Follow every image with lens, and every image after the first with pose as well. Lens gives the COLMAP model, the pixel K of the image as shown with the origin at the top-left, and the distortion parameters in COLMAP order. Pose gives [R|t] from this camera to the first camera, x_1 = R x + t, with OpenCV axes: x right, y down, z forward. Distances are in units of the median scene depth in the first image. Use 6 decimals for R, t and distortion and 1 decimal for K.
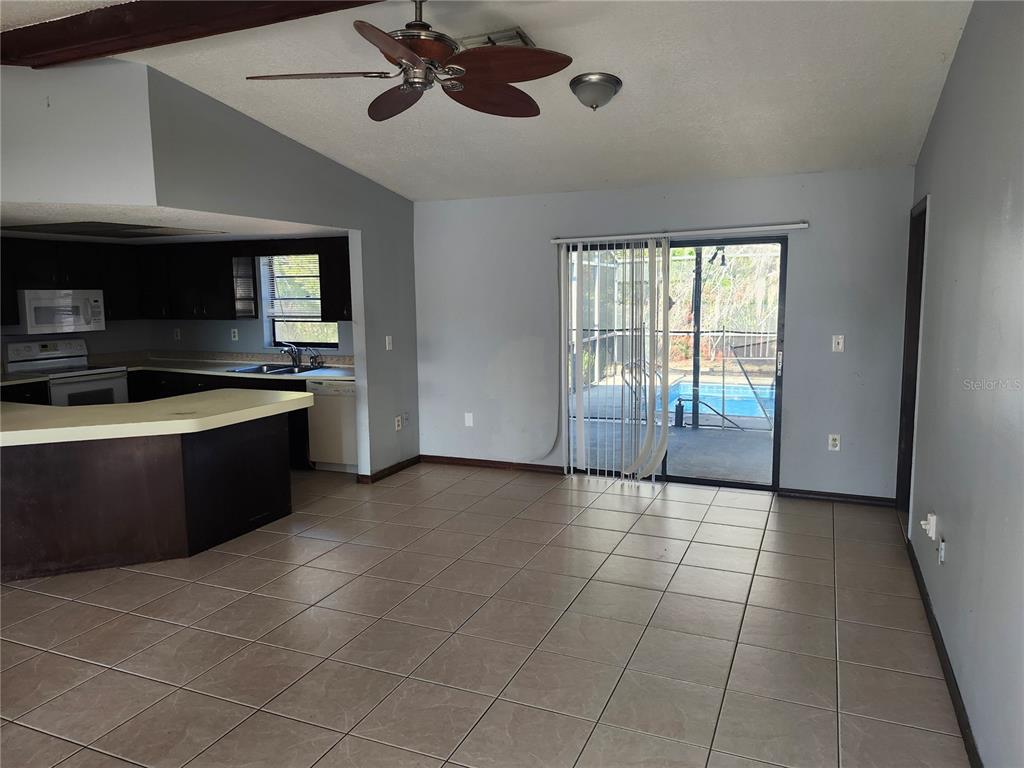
lens RADIAL K [[710.9, 0, 514.8], [0, 710.9, 374.9], [0, 0, 1]] dist [0.123462, -0.159617]
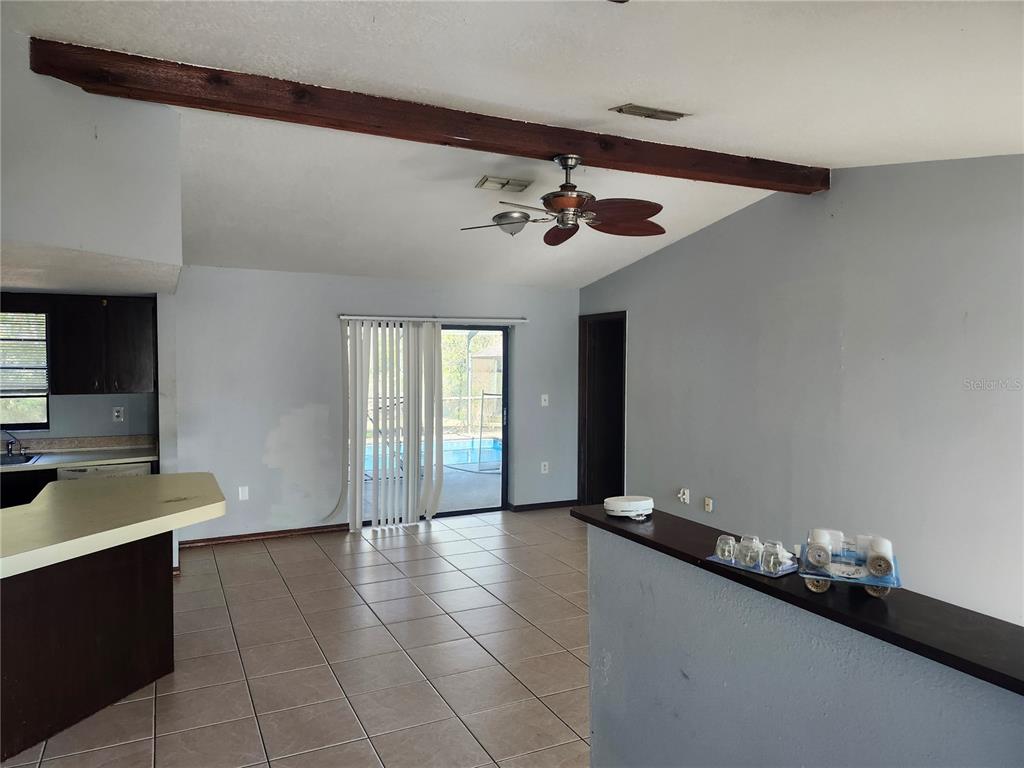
lens RADIAL K [[710.9, 0, 514.8], [0, 710.9, 374.9], [0, 0, 1]] dist [0.123462, -0.159617]
pose [[0.648633, -0.001719, 0.761099, -0.585387], [0.078345, 0.994836, -0.064522, -0.004522], [-0.757058, 0.101480, 0.645419, 0.078942]]
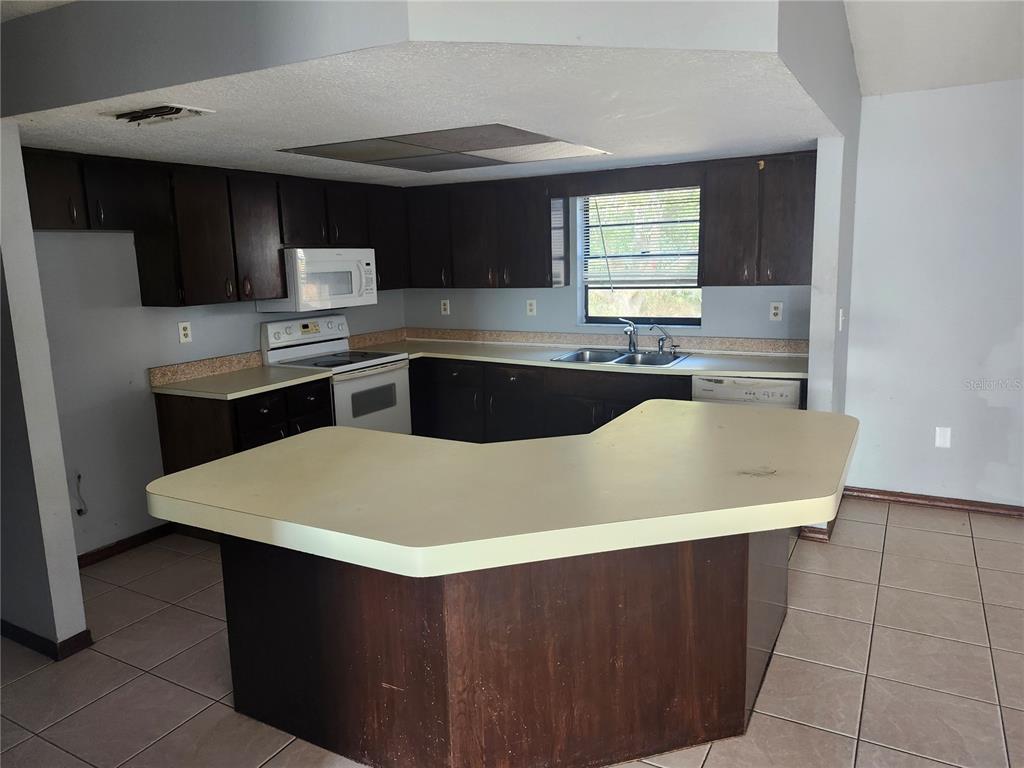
lens RADIAL K [[710.9, 0, 514.8], [0, 710.9, 374.9], [0, 0, 1]] dist [0.123462, -0.159617]
pose [[0.995097, 0.000494, -0.098902, -0.394994], [0.004770, 0.998584, 0.052989, -0.030458], [0.098788, -0.053201, 0.993685, 0.321539]]
